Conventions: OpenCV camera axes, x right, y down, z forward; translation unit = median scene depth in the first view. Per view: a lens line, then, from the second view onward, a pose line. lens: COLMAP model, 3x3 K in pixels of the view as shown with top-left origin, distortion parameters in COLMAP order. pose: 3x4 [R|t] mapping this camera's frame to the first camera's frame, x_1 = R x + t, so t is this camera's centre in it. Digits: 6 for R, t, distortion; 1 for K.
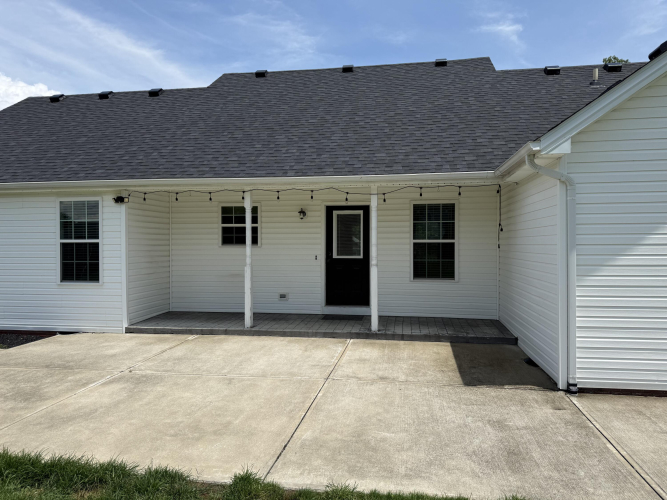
lens RADIAL K [[465.9, 0, 342.7], [0, 465.9, 250.8], [0, 0, 1]] dist [0.009275, -0.004280]
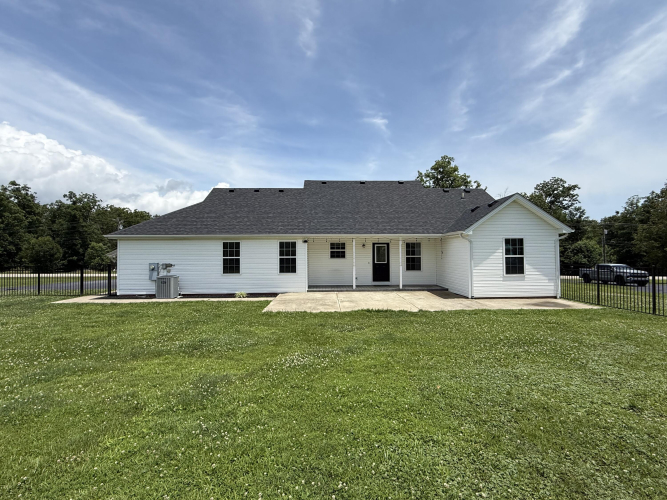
lens RADIAL K [[309.9, 0, 334.2], [0, 309.9, 240.5], [0, 0, 1]] dist [-0.001429, 0.000048]
pose [[0.982194, 0.006243, 0.187764, -0.582306], [0.004973, 0.998234, -0.059204, -0.008959], [-0.187802, 0.059083, 0.980428, -0.670946]]
